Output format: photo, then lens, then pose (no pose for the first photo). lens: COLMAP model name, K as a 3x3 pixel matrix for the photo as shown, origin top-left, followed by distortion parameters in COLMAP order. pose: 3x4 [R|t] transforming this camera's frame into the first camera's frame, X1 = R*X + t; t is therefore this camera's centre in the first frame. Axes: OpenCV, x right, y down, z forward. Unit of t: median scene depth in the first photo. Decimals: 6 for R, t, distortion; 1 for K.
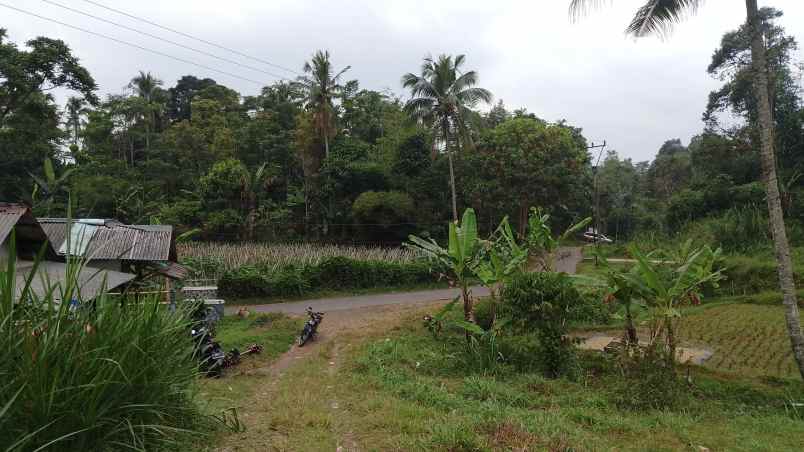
lens RADIAL K [[595.7, 0, 402.0], [0, 595.7, 226.0], [0, 0, 1]] dist [0.000297, 0.000160]
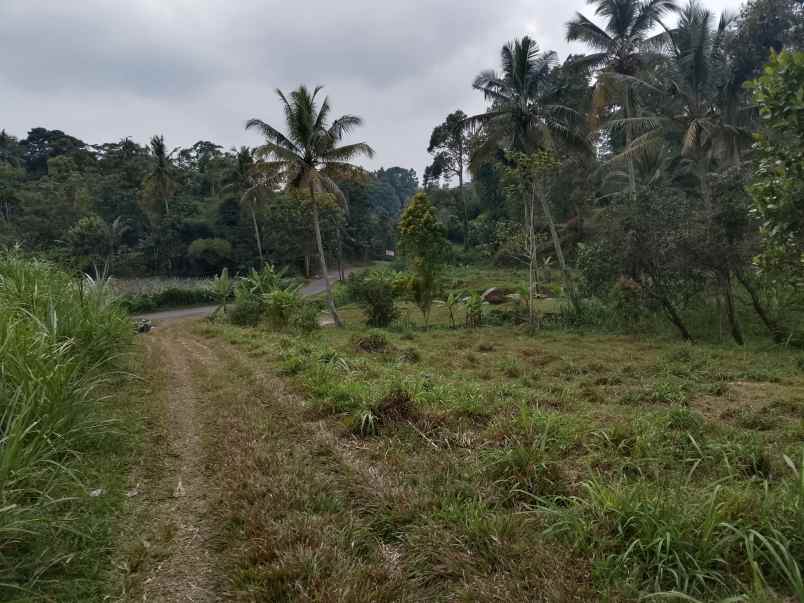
lens RADIAL K [[632.0, 0, 402.0], [0, 632.0, 301.5], [0, 0, 1]] dist [0.042511, -0.129951]
pose [[0.978973, -0.053874, 0.196746, 0.104589], [0.033951, 0.994074, 0.103269, -0.045517], [-0.201143, -0.094418, 0.975001, -0.552380]]
